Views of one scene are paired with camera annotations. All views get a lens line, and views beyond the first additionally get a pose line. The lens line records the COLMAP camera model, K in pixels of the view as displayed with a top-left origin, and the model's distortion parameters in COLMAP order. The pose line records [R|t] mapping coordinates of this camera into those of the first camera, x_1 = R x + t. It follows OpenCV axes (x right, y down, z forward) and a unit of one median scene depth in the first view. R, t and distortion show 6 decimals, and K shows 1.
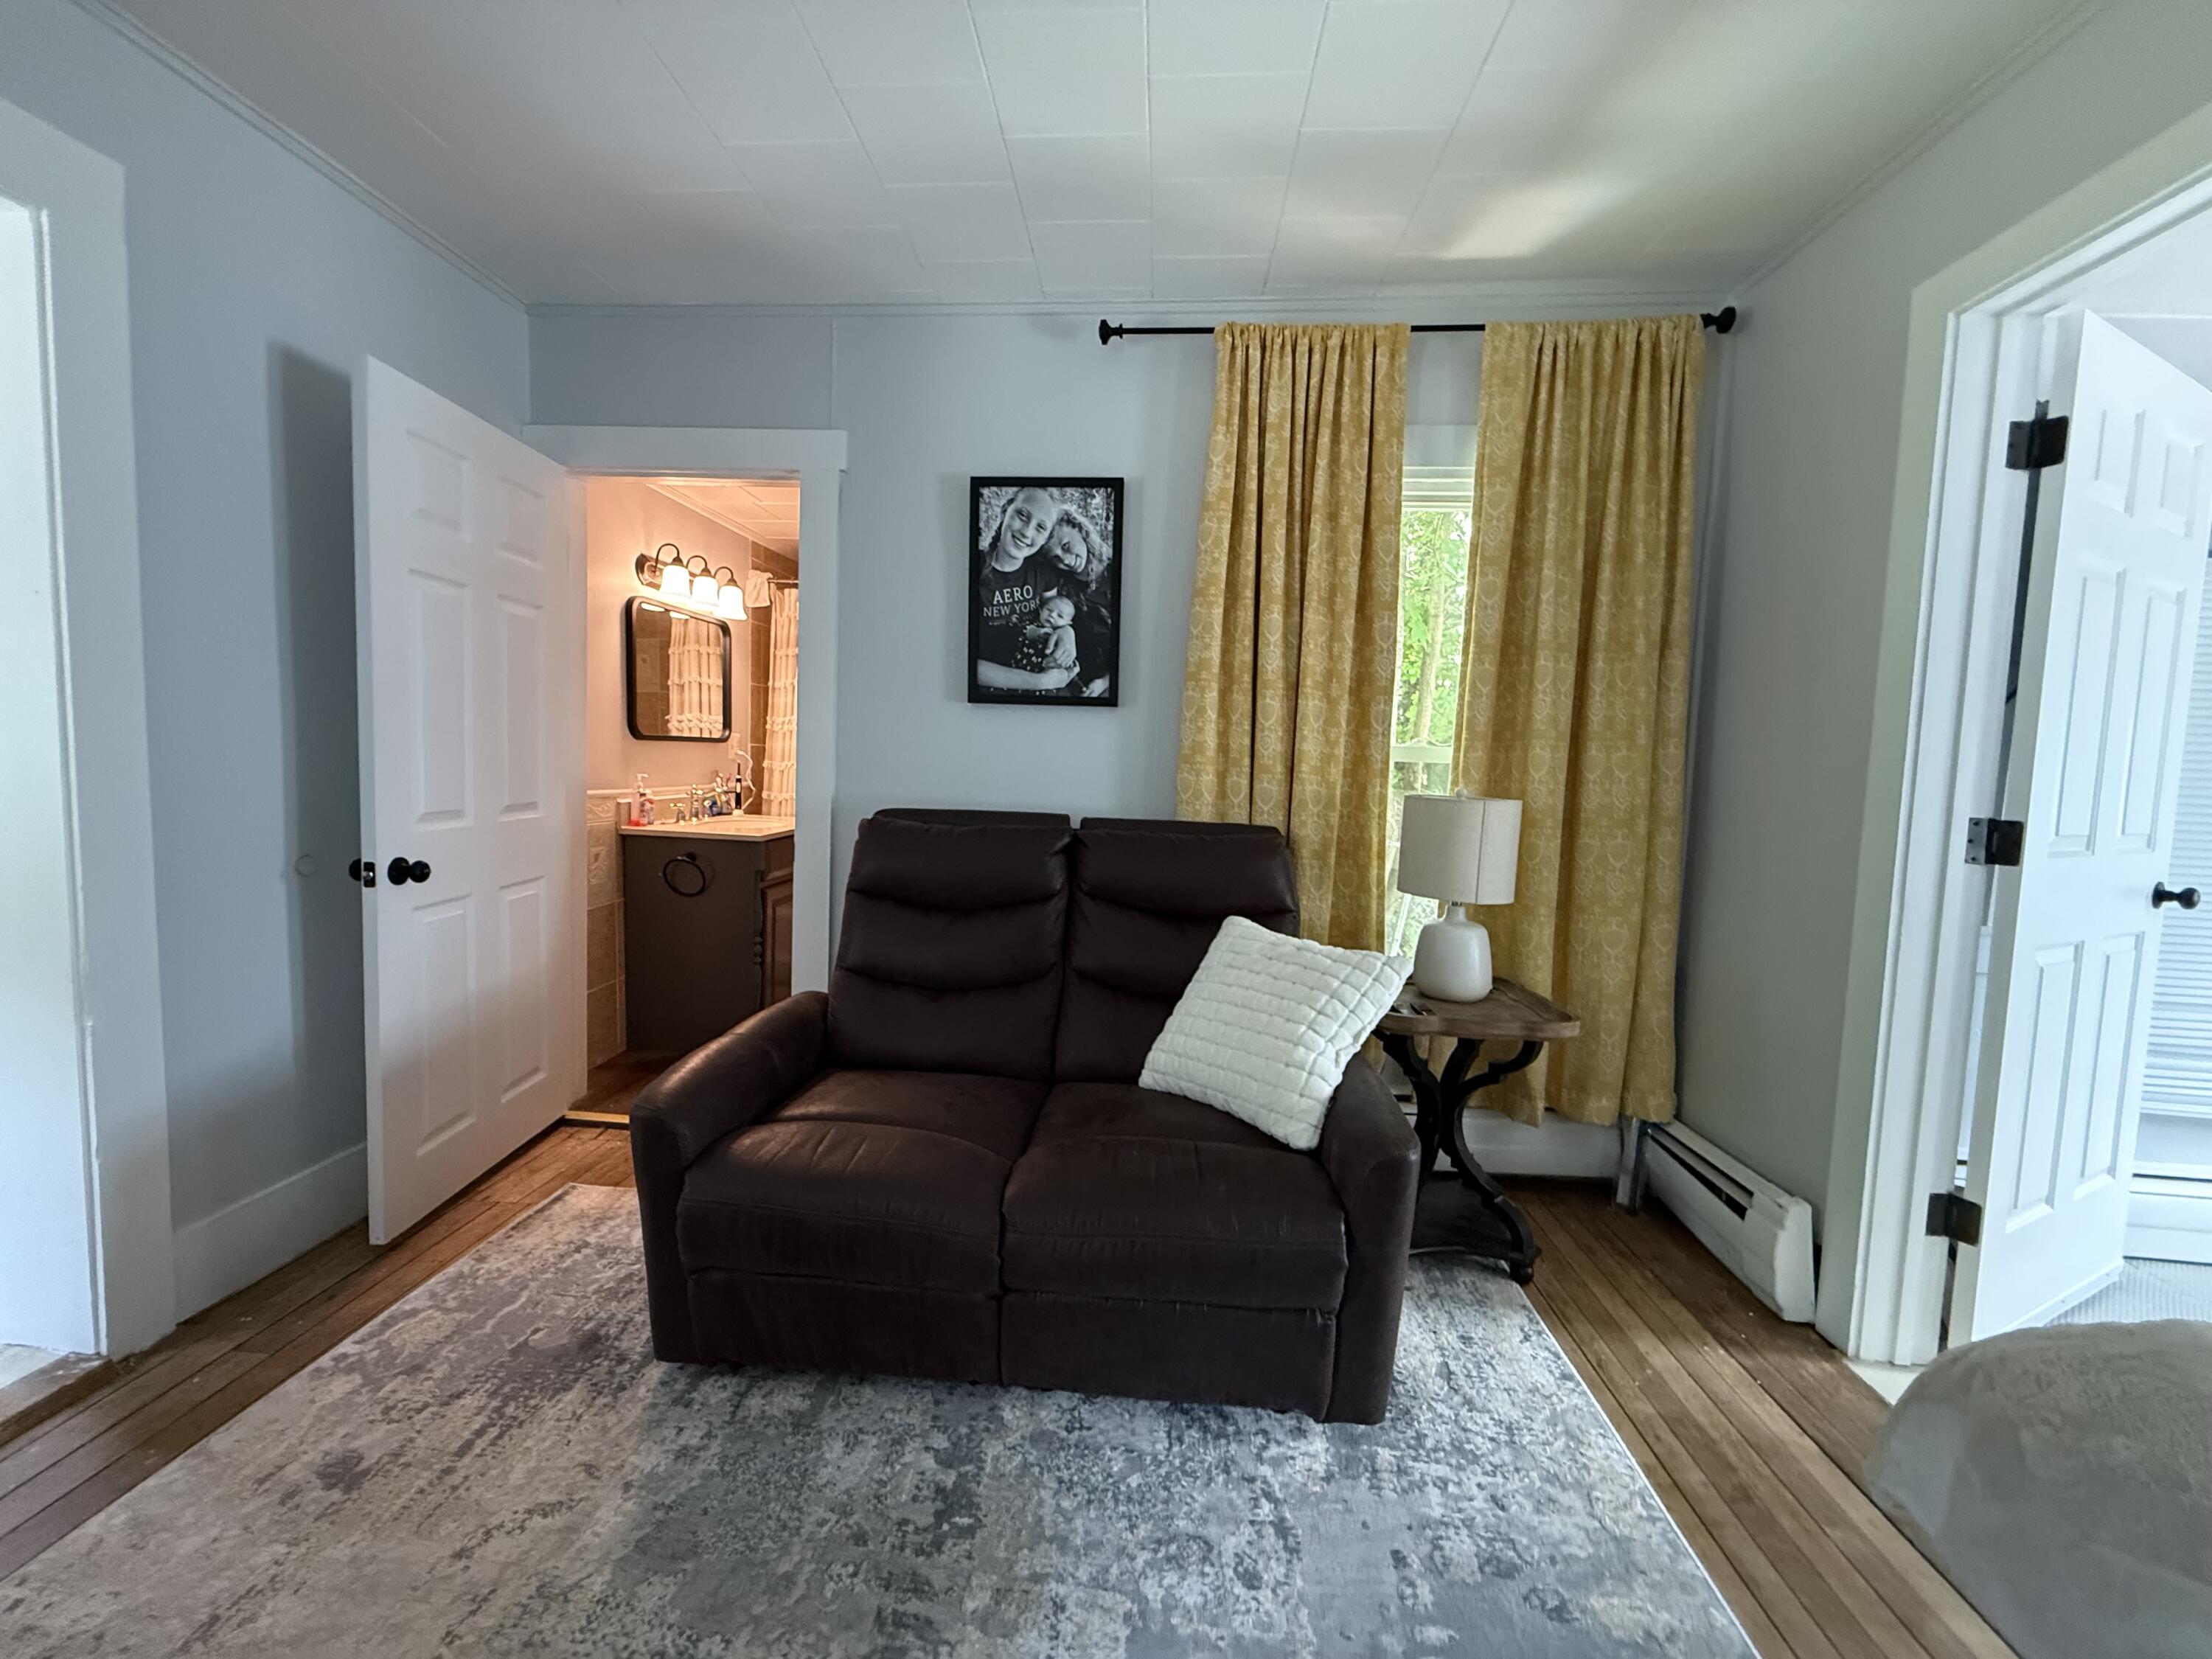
lens RADIAL K [[882.9, 0, 1093.9], [0, 882.9, 826.9], [0, 0, 1]] dist [0.001799, 0.000169]
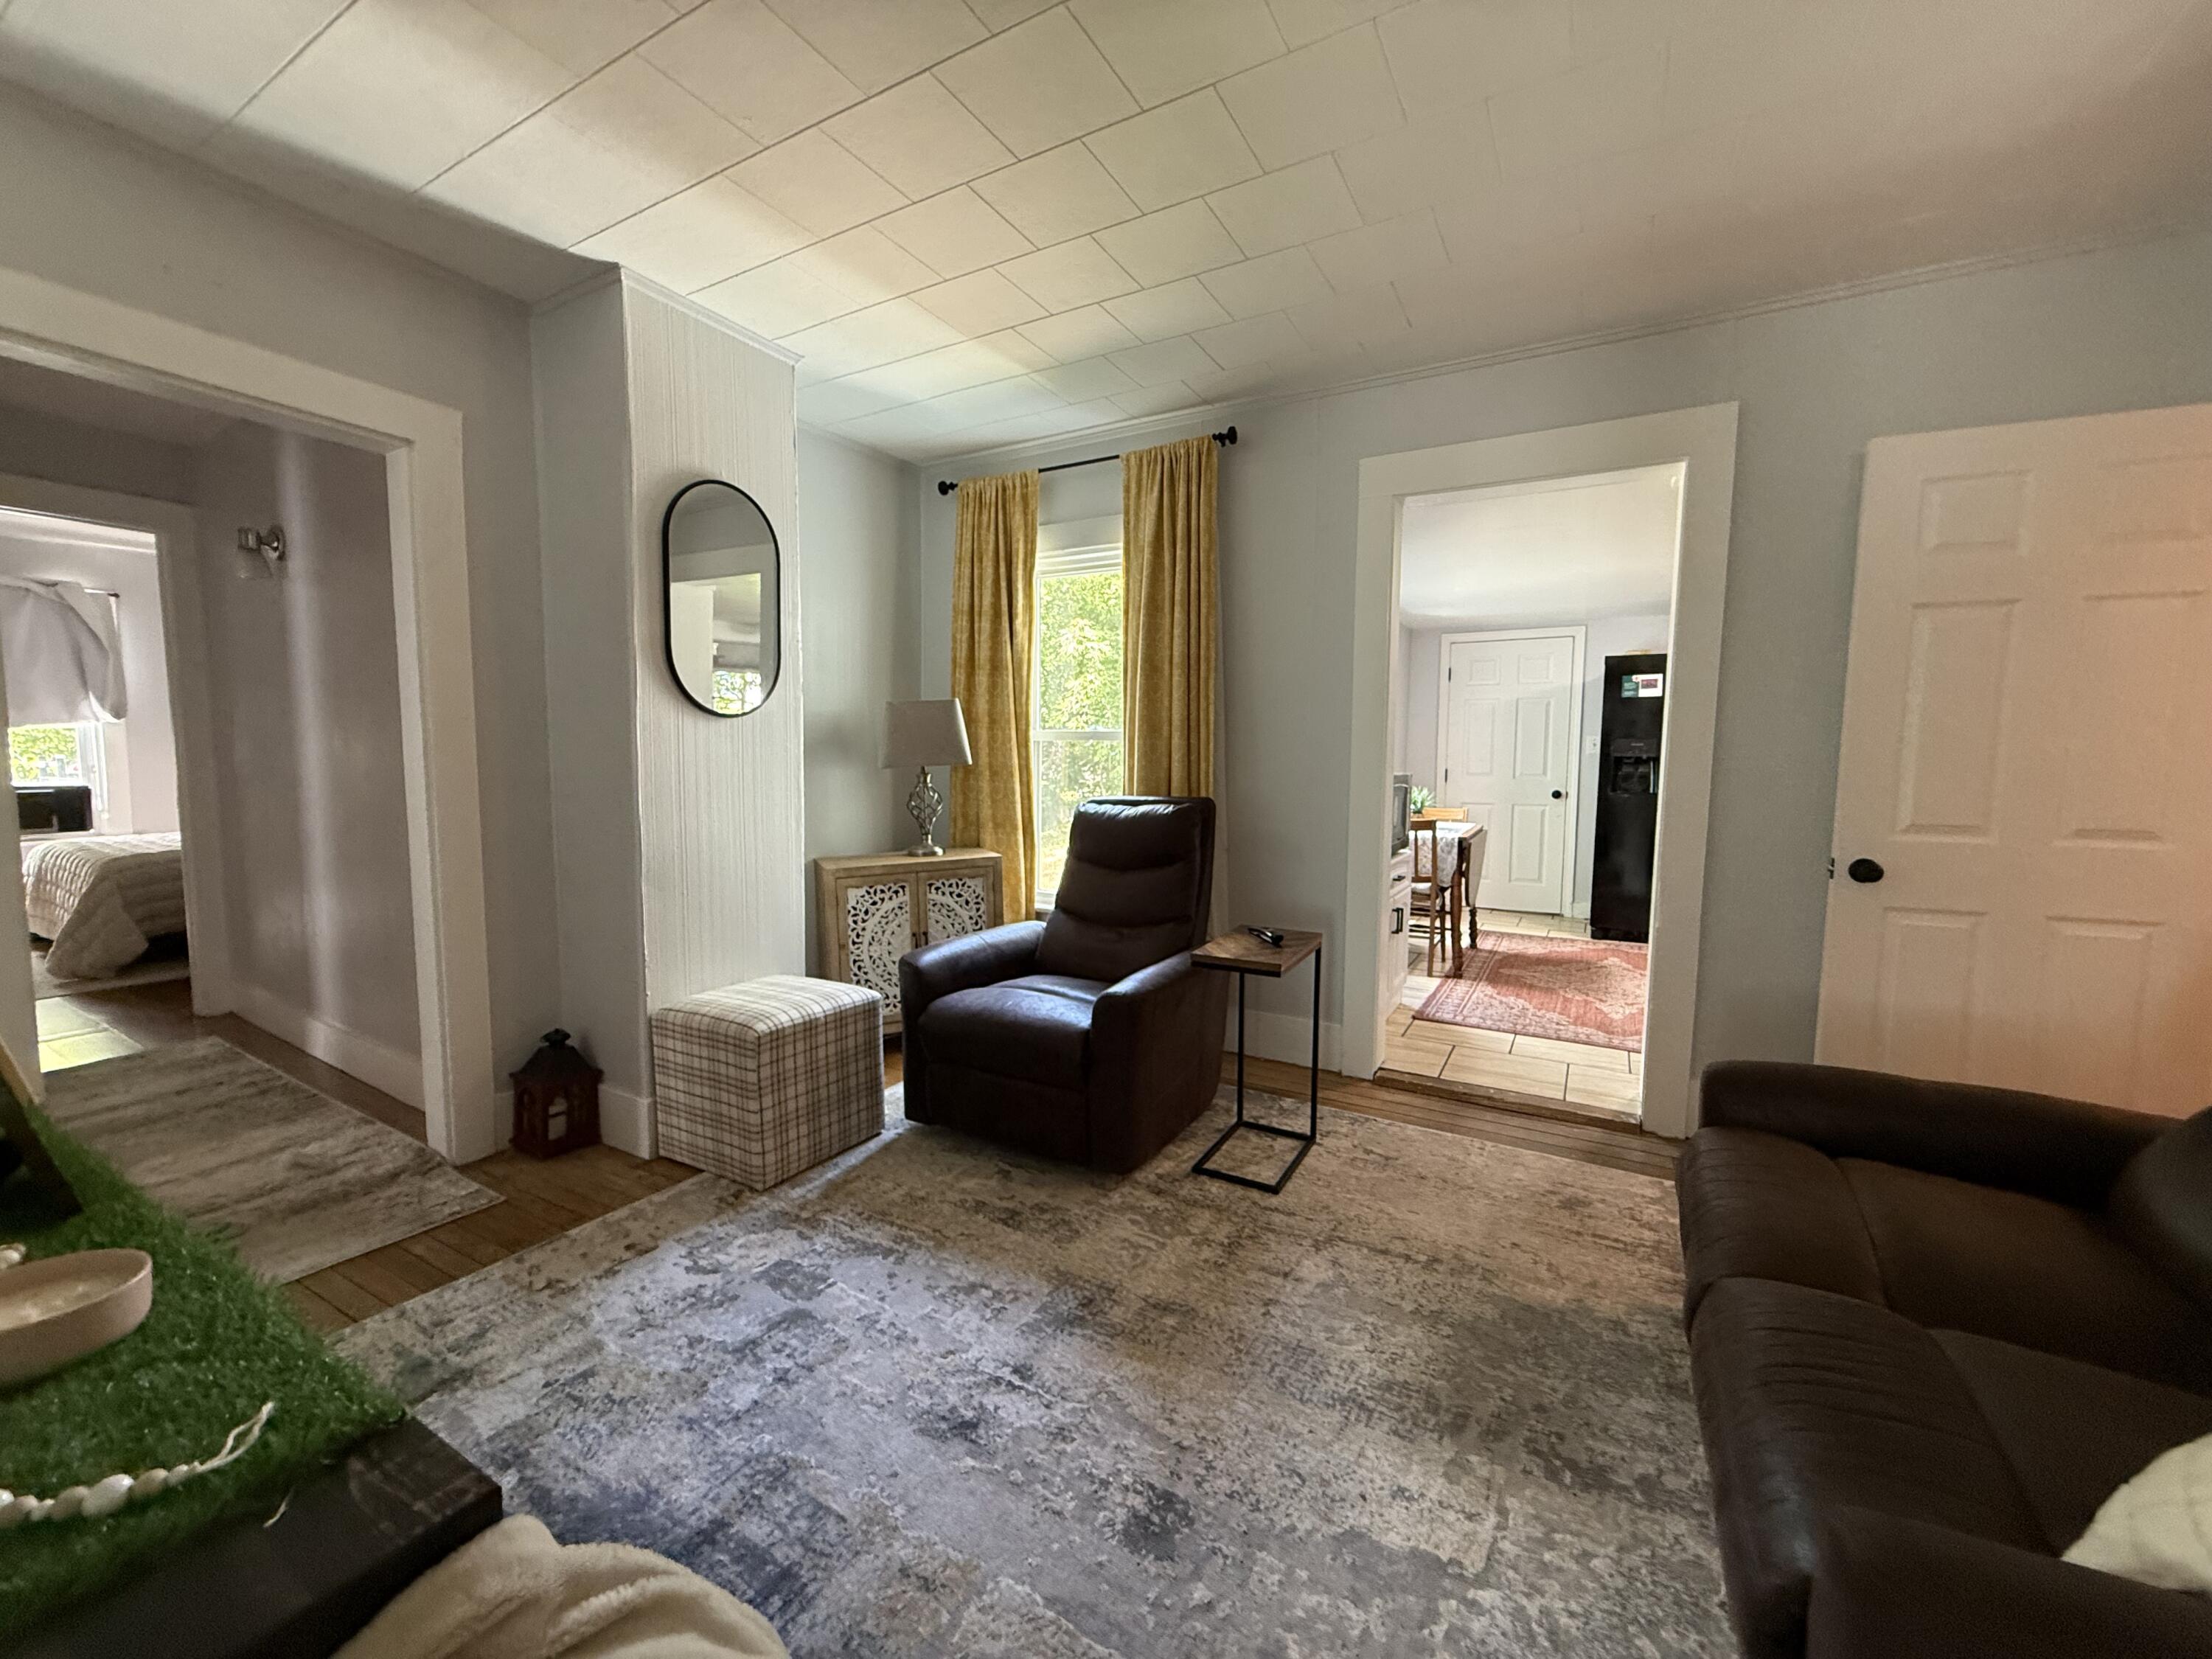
lens RADIAL K [[882.9, 0, 1103.1], [0, 882.9, 823.5], [0, 0, 1]] dist [0.001799, 0.000169]
pose [[-0.420723, 0.035374, -0.906499, 0.549617], [-0.096697, 0.991798, 0.083582, -0.009230], [0.902021, 0.122821, -0.413852, 0.460759]]
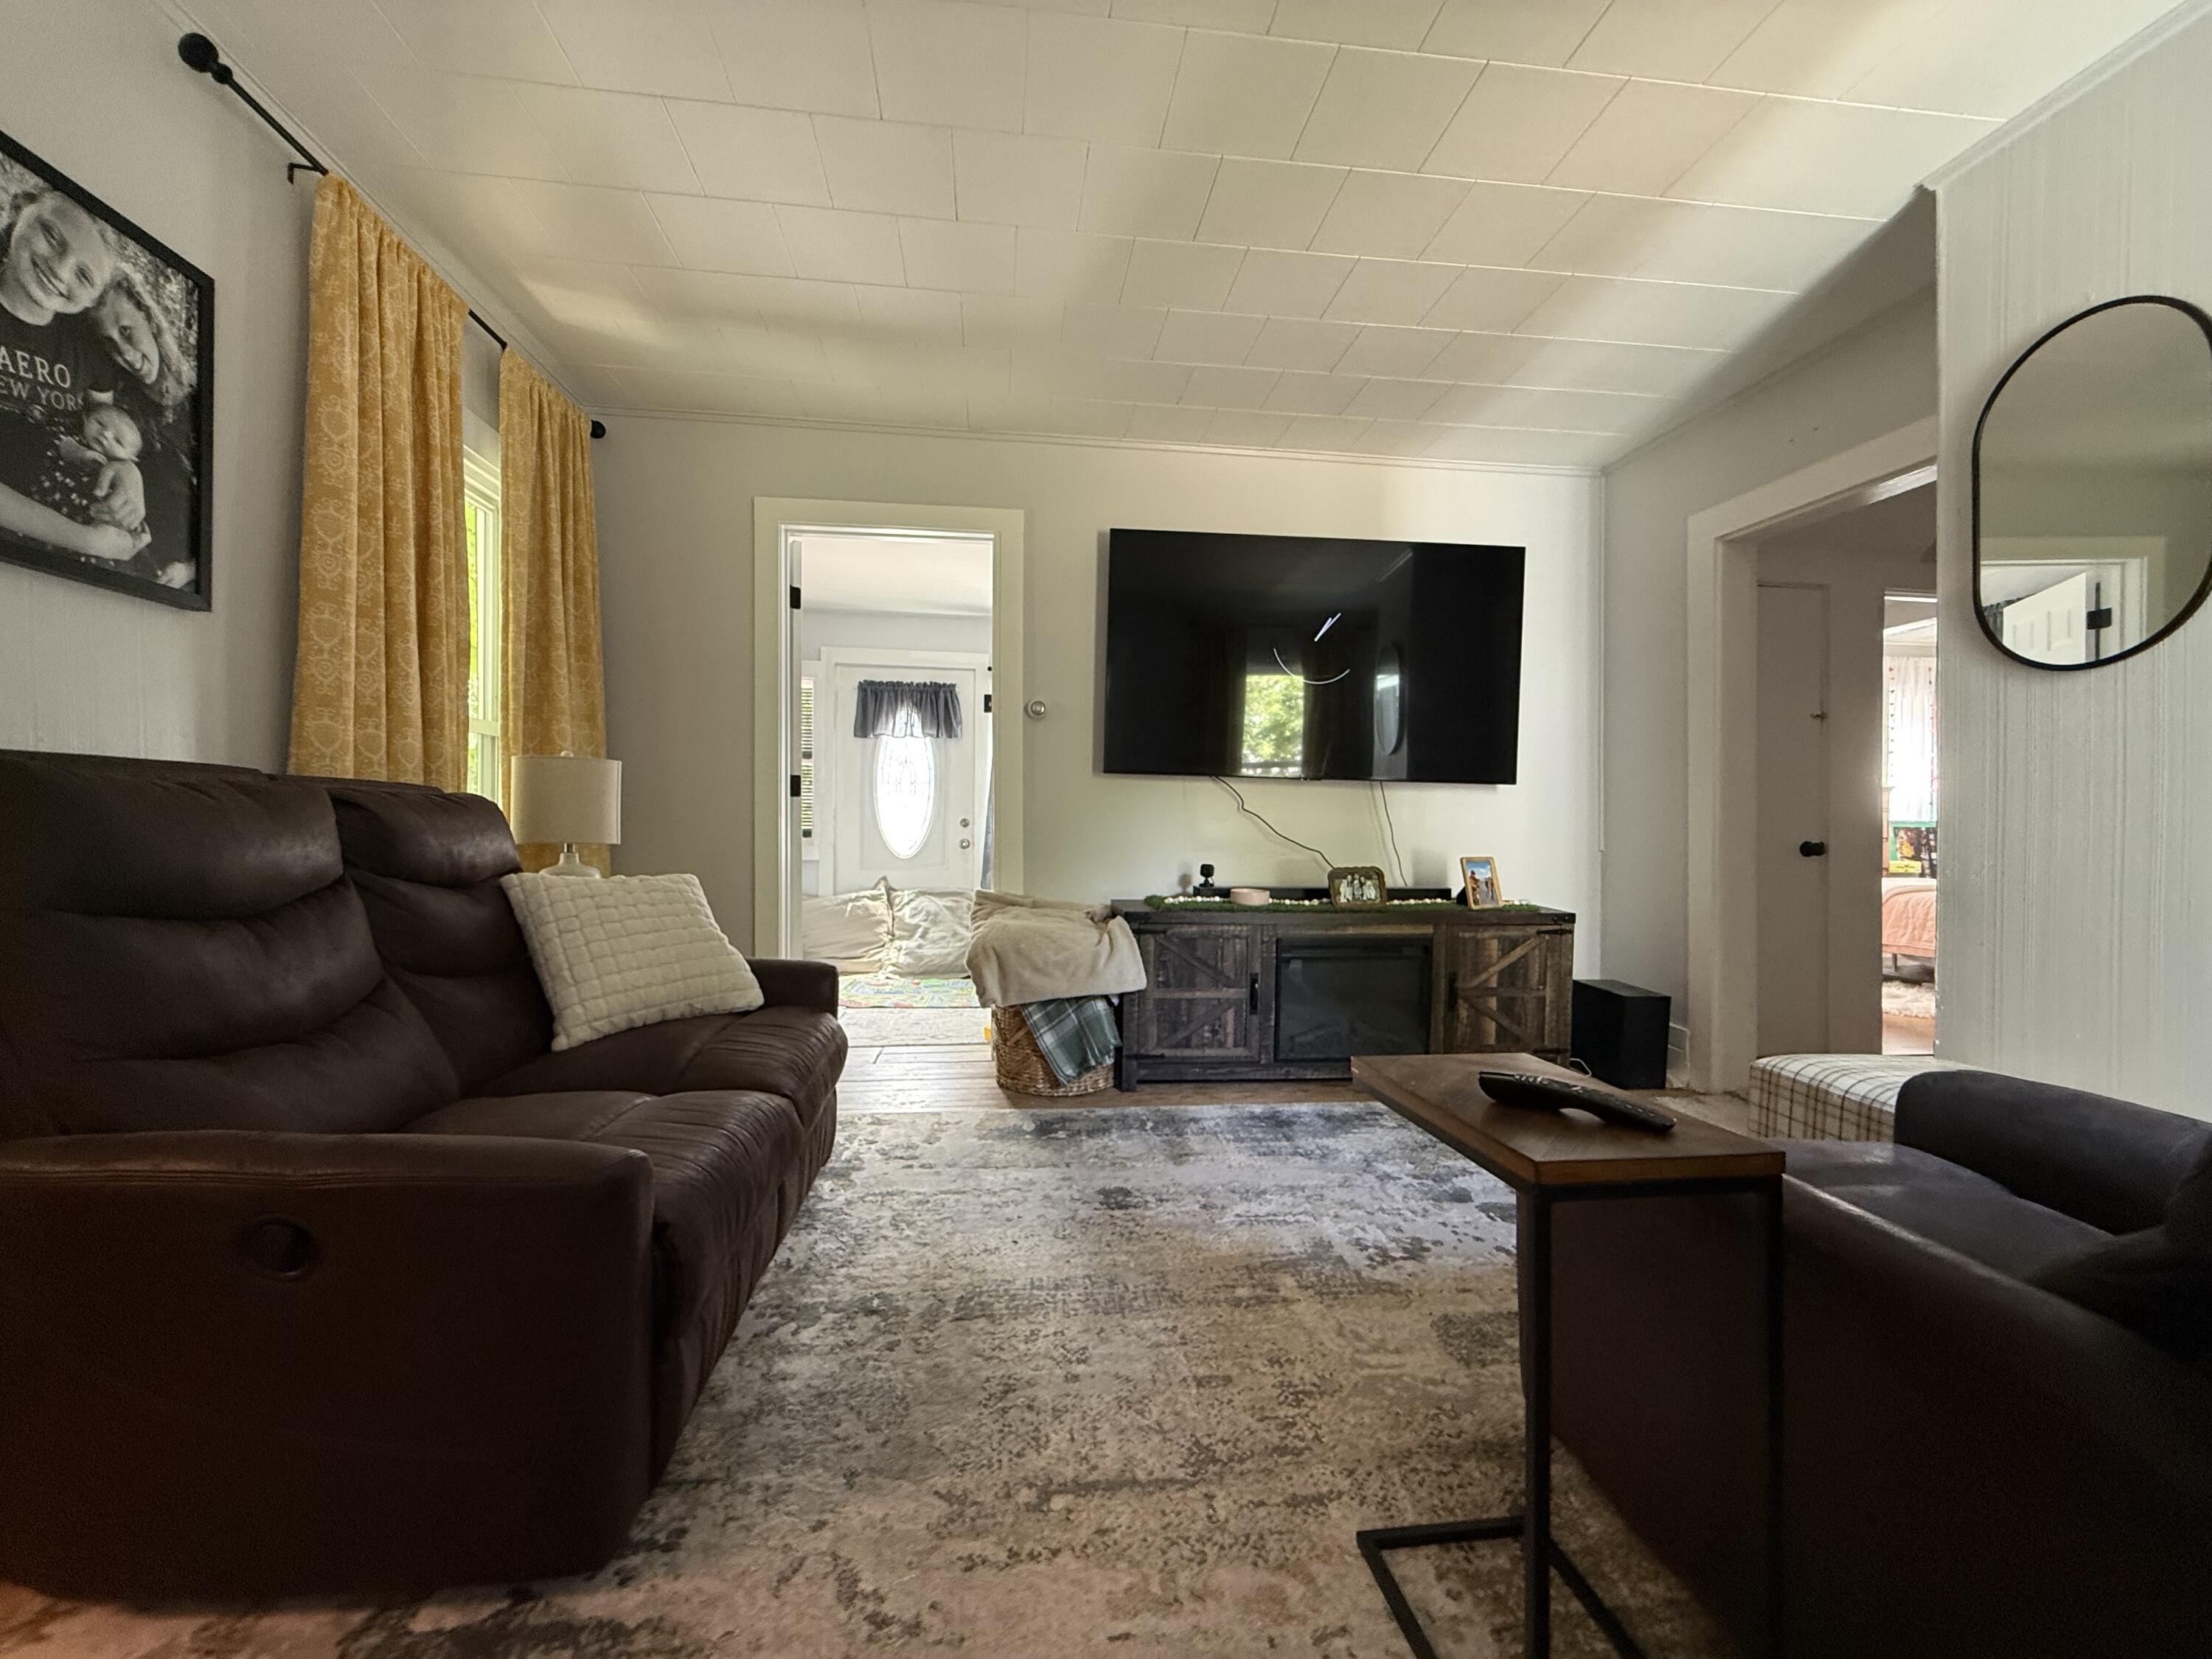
lens RADIAL K [[882.9, 0, 1100.8], [0, 882.9, 818.2], [0, 0, 1]] dist [0.001799, 0.000169]
pose [[-0.199606, -0.029991, 0.979417, -0.778961], [0.062785, 0.997086, 0.043327, 0.034474], [-0.977863, 0.070141, -0.197141, 0.484551]]
